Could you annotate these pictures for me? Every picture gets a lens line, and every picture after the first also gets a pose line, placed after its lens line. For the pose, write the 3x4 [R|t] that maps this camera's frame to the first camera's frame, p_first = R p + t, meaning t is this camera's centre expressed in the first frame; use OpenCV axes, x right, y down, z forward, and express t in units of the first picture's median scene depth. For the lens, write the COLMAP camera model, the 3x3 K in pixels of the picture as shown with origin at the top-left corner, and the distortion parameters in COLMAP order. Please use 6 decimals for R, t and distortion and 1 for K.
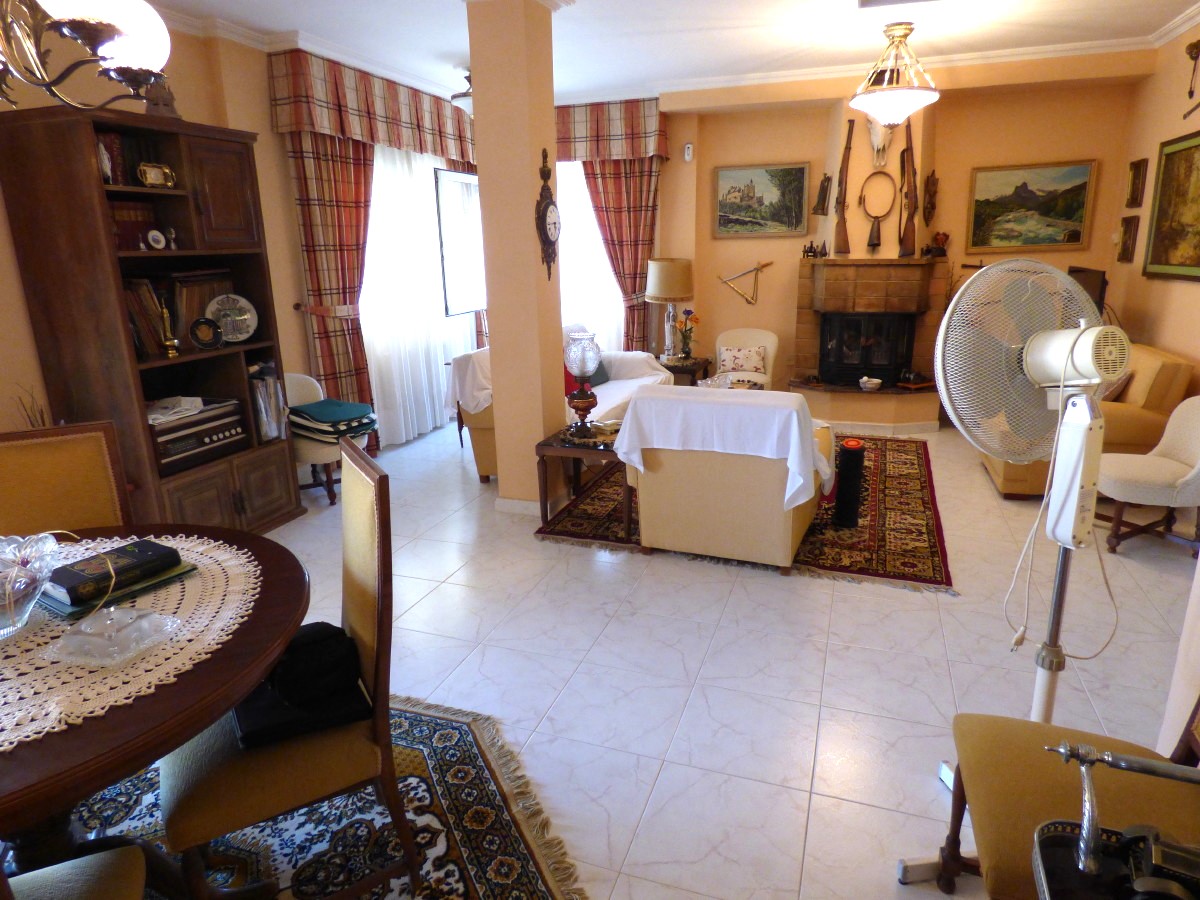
lens RADIAL K [[736.3, 0, 608.9], [0, 736.3, 448.9], [0, 0, 1]] dist [-0.001746, -0.001899]
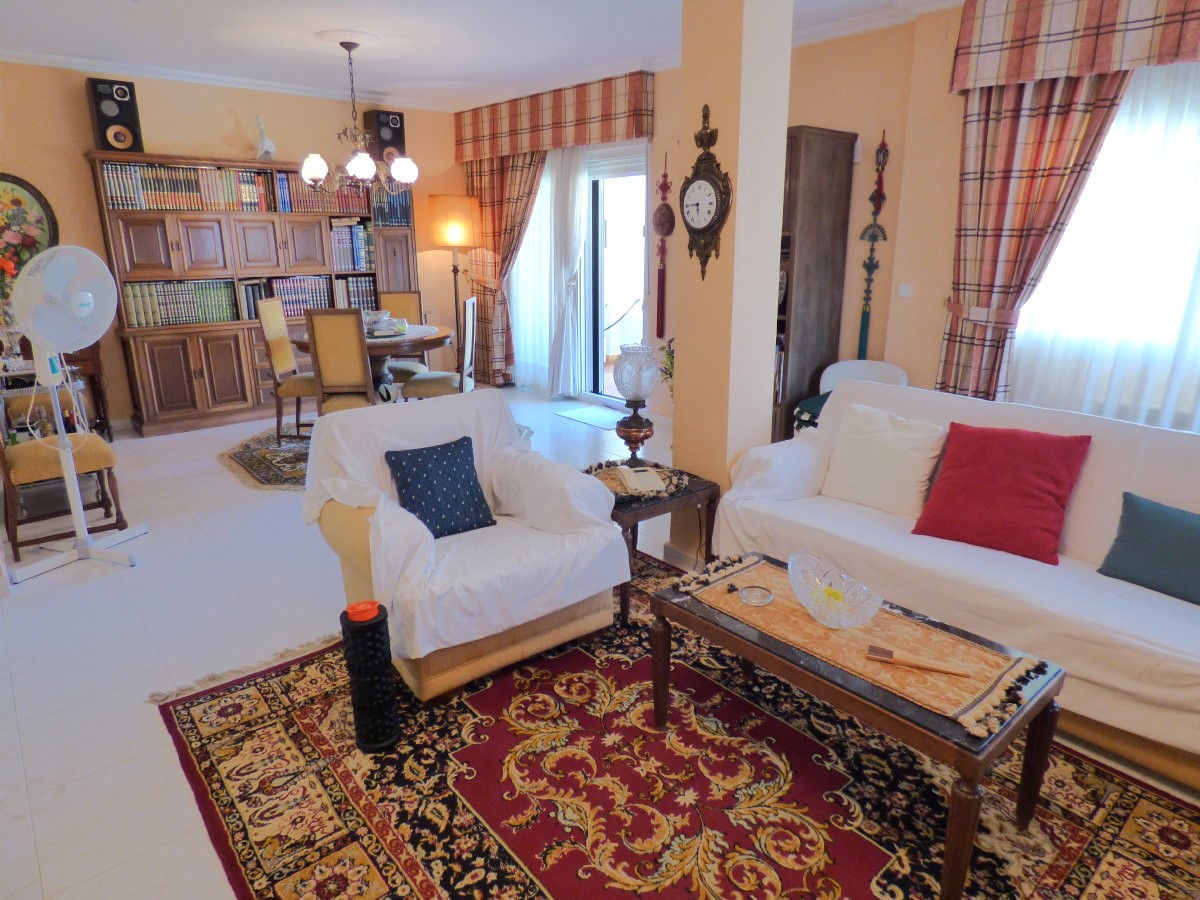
lens RADIAL K [[736.3, 0, 608.9], [0, 736.3, 448.9], [0, 0, 1]] dist [-0.001746, -0.001899]
pose [[-0.499255, 0.258982, -0.826845, 0.456470], [-0.229351, 0.880746, 0.414349, -0.261042], [0.835549, 0.396503, -0.380318, 0.906217]]
